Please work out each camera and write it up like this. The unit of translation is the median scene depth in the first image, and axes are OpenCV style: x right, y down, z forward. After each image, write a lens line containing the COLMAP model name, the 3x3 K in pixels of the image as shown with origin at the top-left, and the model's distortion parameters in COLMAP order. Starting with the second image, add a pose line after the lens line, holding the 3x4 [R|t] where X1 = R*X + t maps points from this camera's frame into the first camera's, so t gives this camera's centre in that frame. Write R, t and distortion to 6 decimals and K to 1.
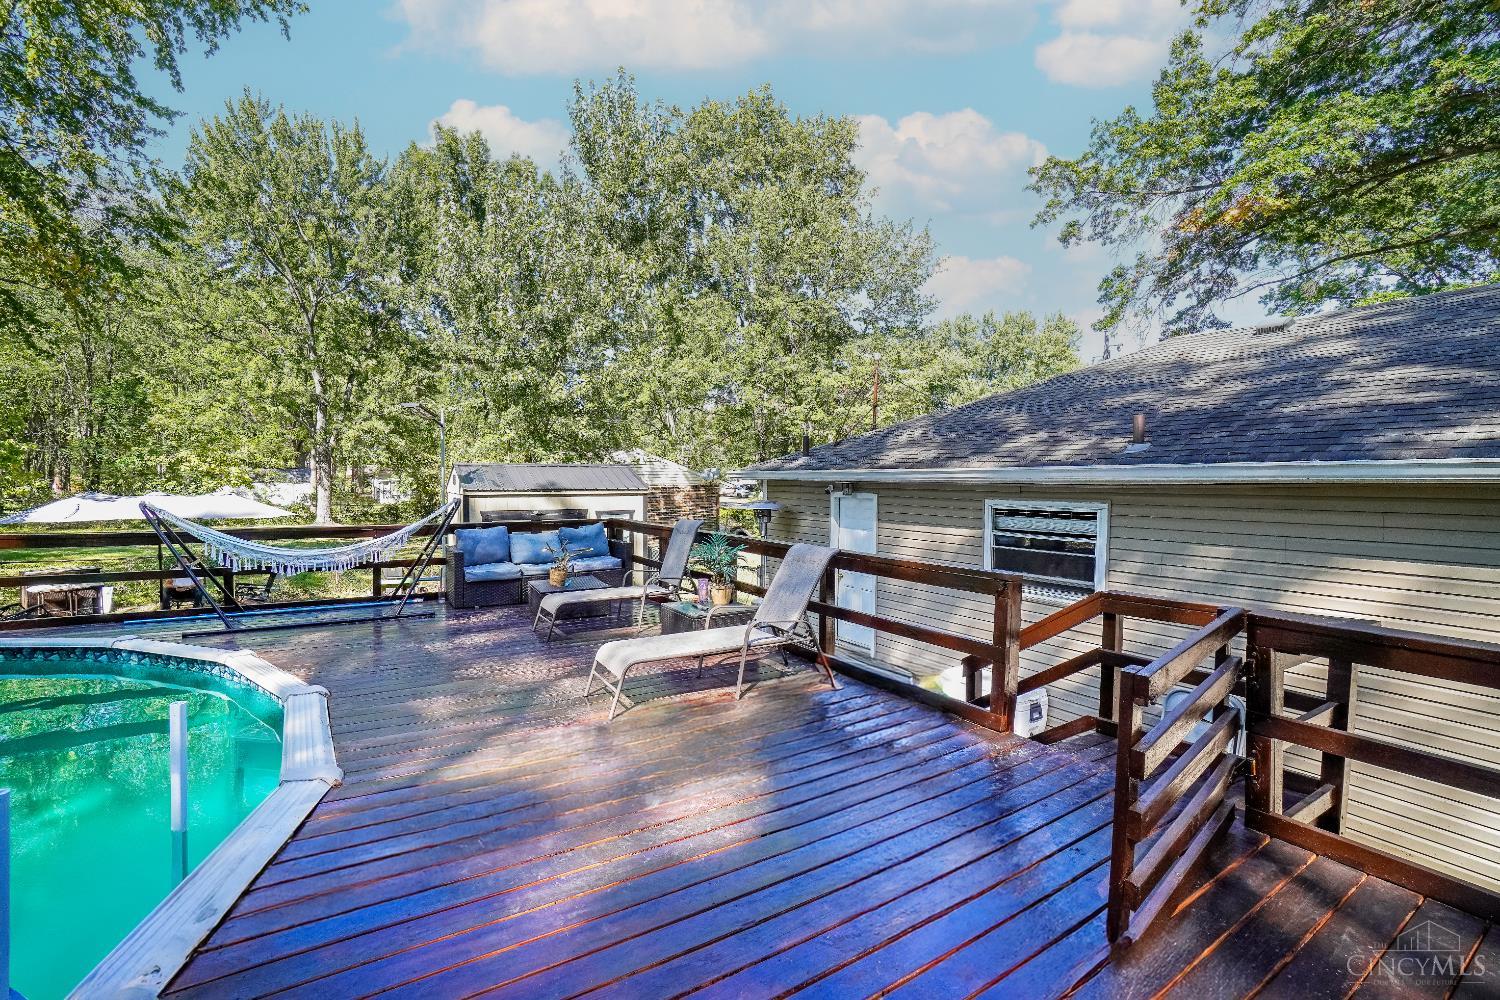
lens RADIAL K [[691.2, 0, 750.0], [0, 691.2, 500.0], [0, 0, 1]] dist [-0.000420, 0.000032]
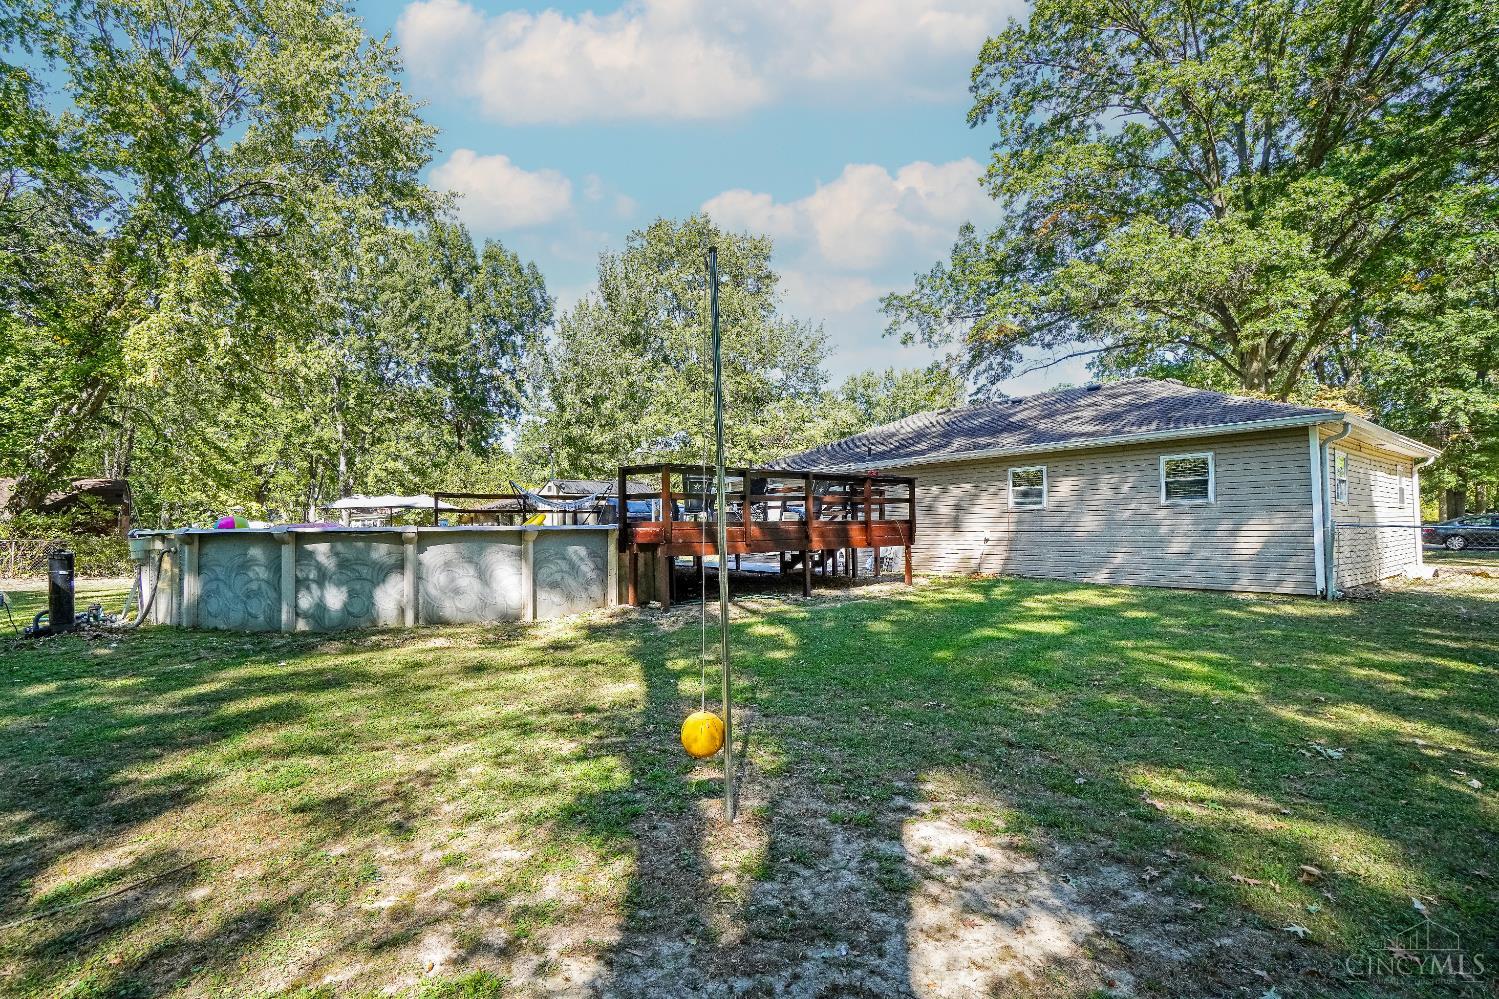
lens RADIAL K [[690.7, 0, 749.5], [0, 690.7, 499.5], [0, 0, 1]] dist [-0.000420, 0.000032]
pose [[0.994149, -0.012233, 0.107325, -0.050009], [0.019105, 0.997815, -0.063242, 0.054156], [-0.106317, 0.064922, 0.992211, -0.380301]]
